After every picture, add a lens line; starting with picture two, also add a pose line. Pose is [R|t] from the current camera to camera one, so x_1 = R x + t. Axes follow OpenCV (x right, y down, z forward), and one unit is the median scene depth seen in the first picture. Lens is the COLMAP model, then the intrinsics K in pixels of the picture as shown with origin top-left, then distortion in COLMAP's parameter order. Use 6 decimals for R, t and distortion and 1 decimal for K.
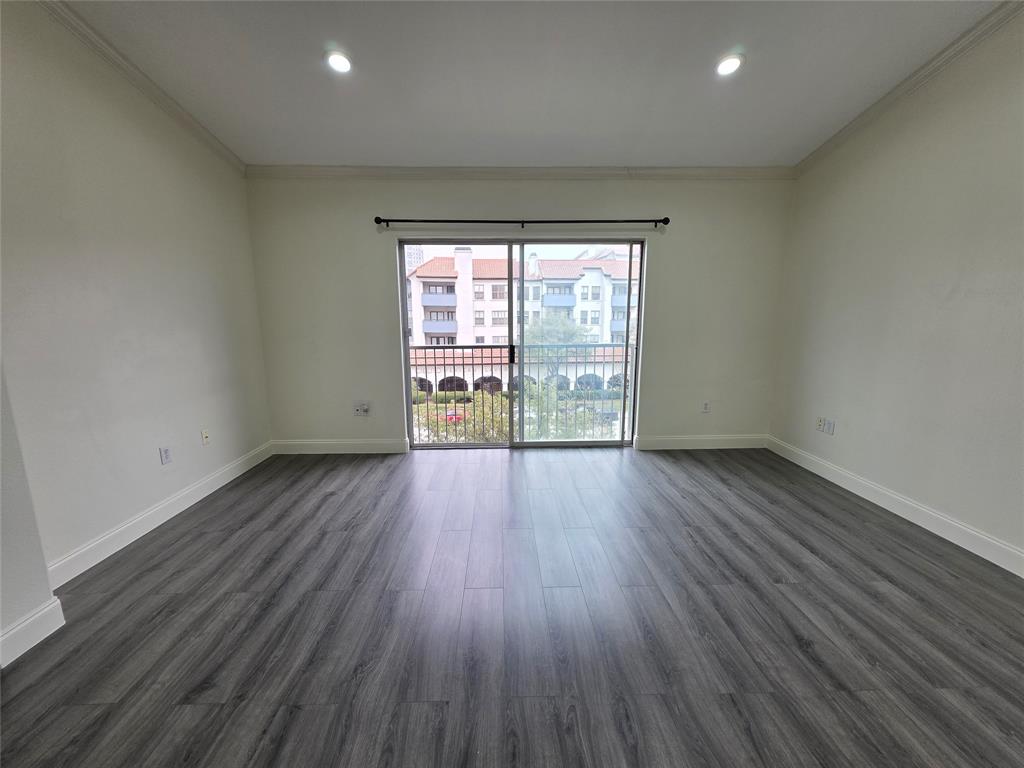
lens RADIAL K [[407.9, 0, 508.6], [0, 407.9, 382.2], [0, 0, 1]] dist [0.003872, -0.000010]
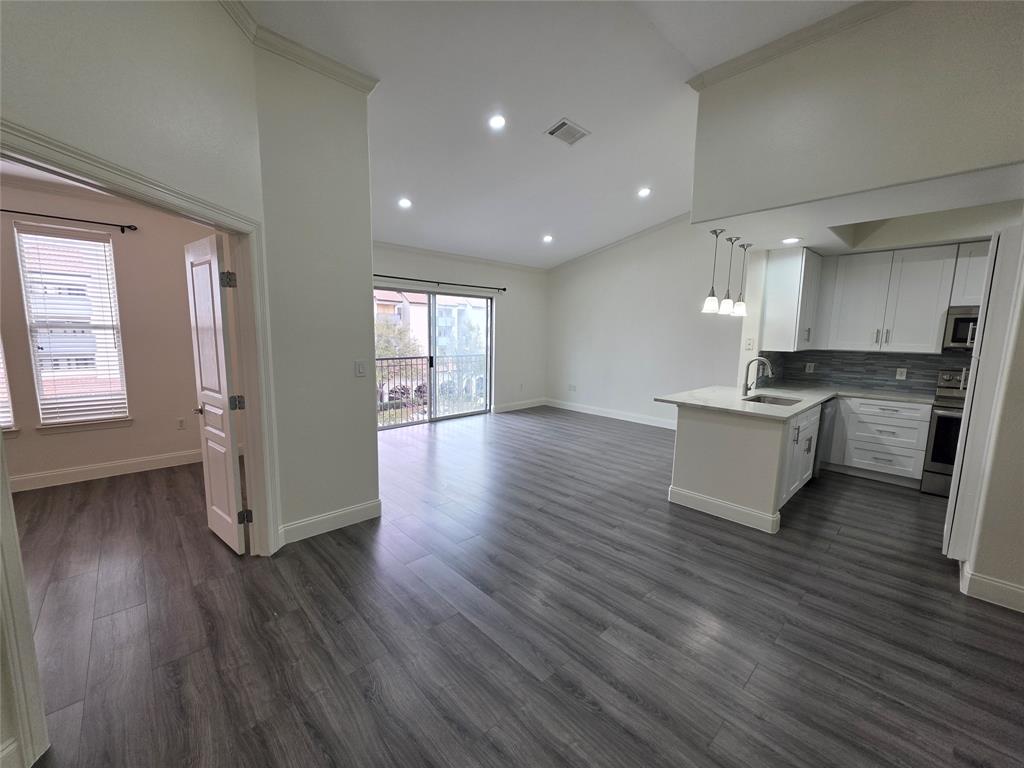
lens RADIAL K [[407.9, 0, 508.8], [0, 407.9, 385.0], [0, 0, 1]] dist [0.003872, -0.000010]
pose [[0.746409, -0.070968, 0.661693, -0.950133], [0.092522, 0.995708, 0.002424, 0.052173], [-0.659025, 0.059412, 0.749771, -0.449447]]
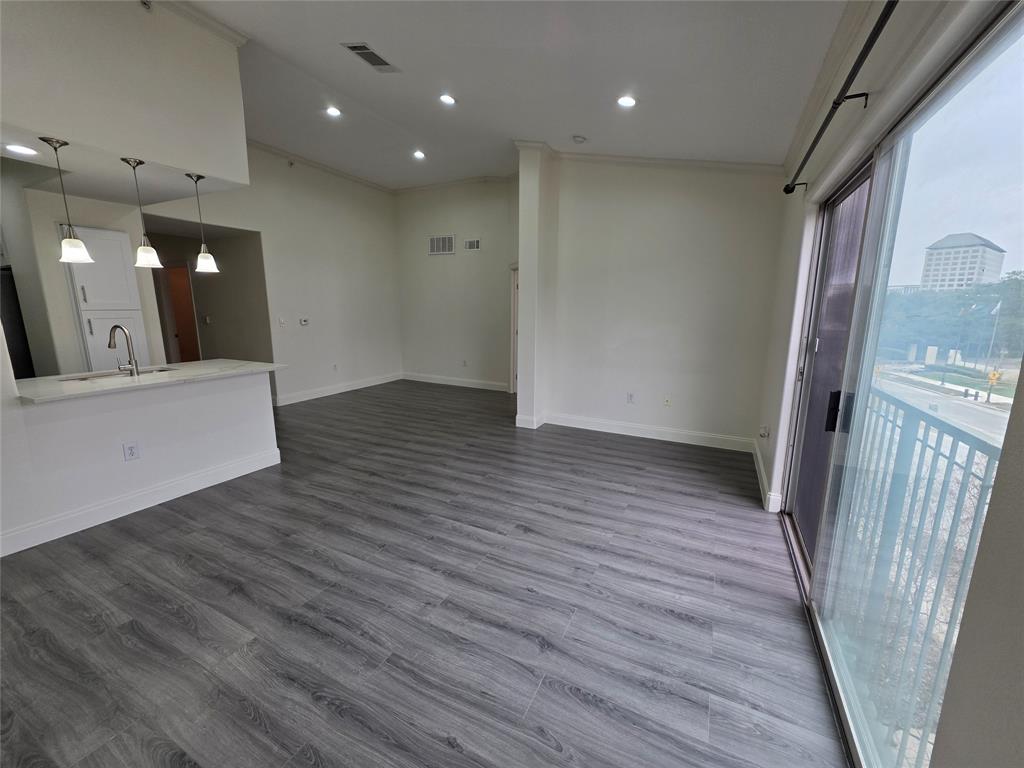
lens RADIAL K [[407.9, 0, 511.9], [0, 407.9, 373.3], [0, 0, 1]] dist [0.003872, -0.000010]
pose [[-0.470636, 0.140104, -0.871133, 0.634115], [-0.153346, 0.959299, 0.237130, -0.183059], [0.868900, 0.245187, -0.429996, 1.006362]]
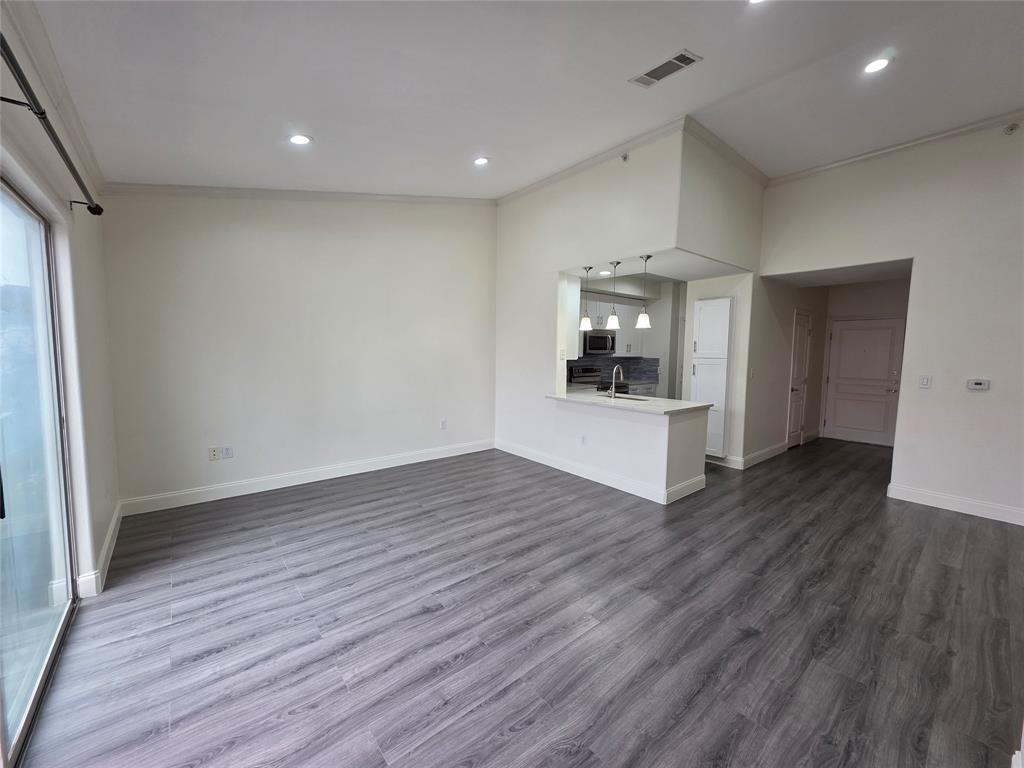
lens RADIAL K [[407.9, 0, 514.0], [0, 407.9, 377.4], [0, 0, 1]] dist [0.003872, -0.000010]
pose [[-0.628999, -0.063210, 0.774832, -0.552147], [0.116187, 0.977851, 0.174091, -0.188013], [-0.768675, 0.199528, -0.607723, 0.991648]]
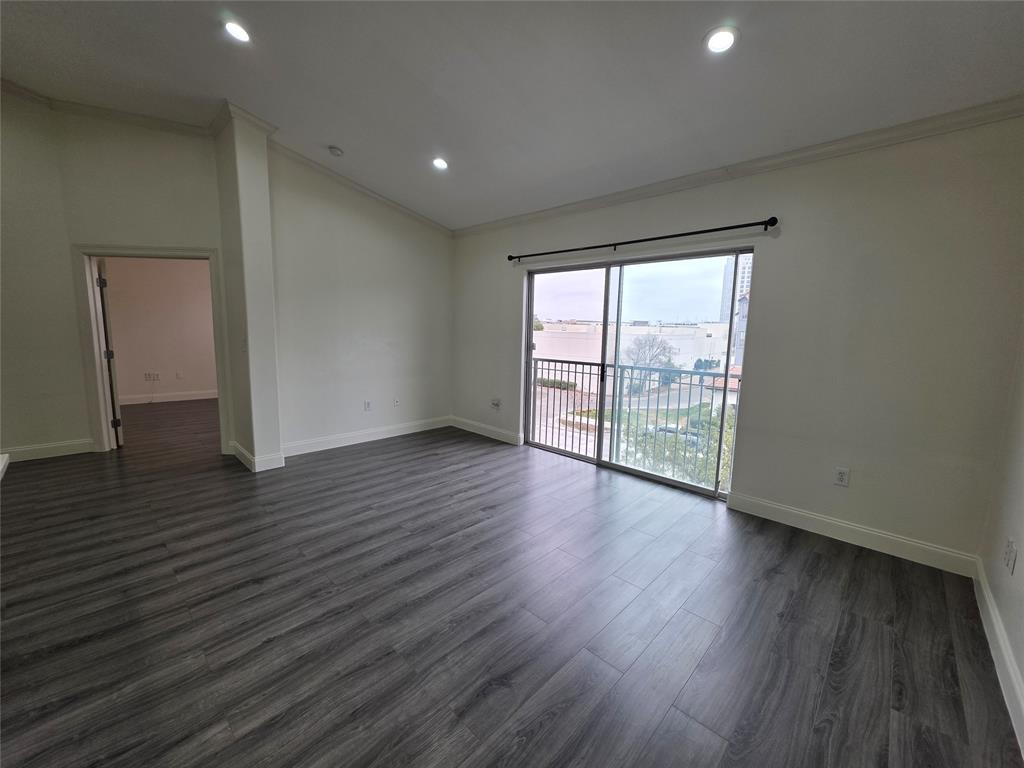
lens RADIAL K [[407.9, 0, 513.2], [0, 407.9, 377.3], [0, 0, 1]] dist [0.003872, -0.000010]
pose [[0.705183, 0.105778, -0.701091, 0.649159], [-0.146907, 0.989149, 0.001475, -0.029408], [0.693640, 0.101955, 0.713070, 0.134828]]
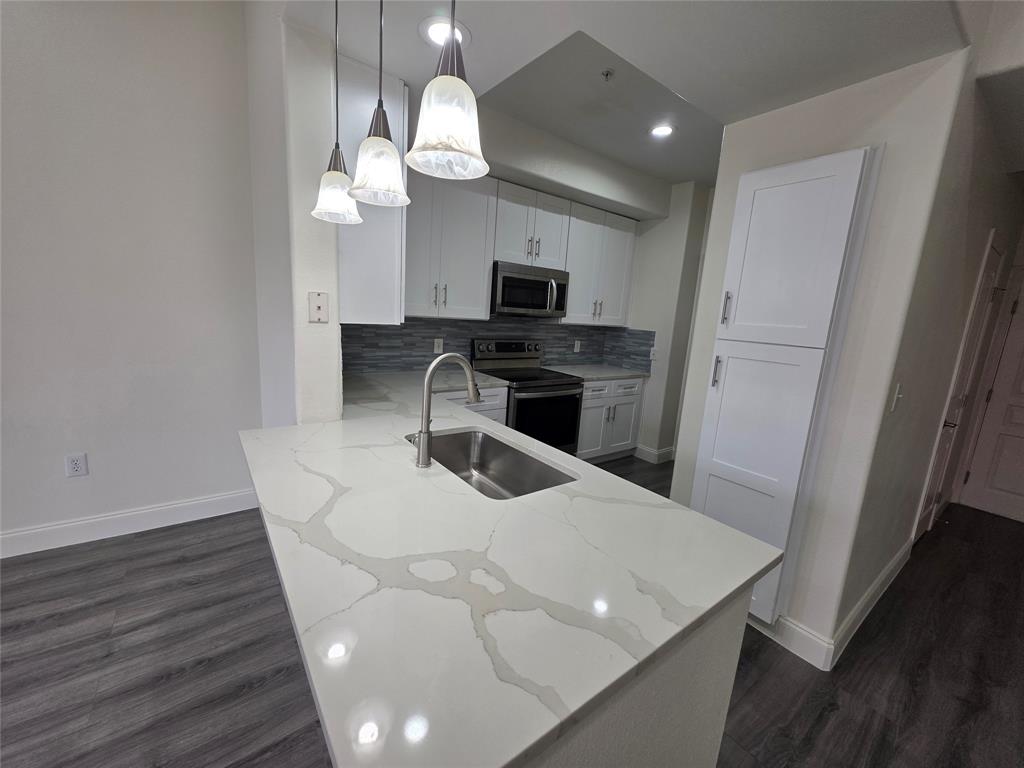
lens RADIAL K [[407.9, 0, 513.0], [0, 407.9, 380.6], [0, 0, 1]] dist [0.003872, -0.000010]
pose [[-0.583224, -0.181297, 0.791822, -0.079886], [0.067034, 0.960709, 0.269340, -0.032037], [-0.809541, 0.210164, -0.548156, 0.088768]]
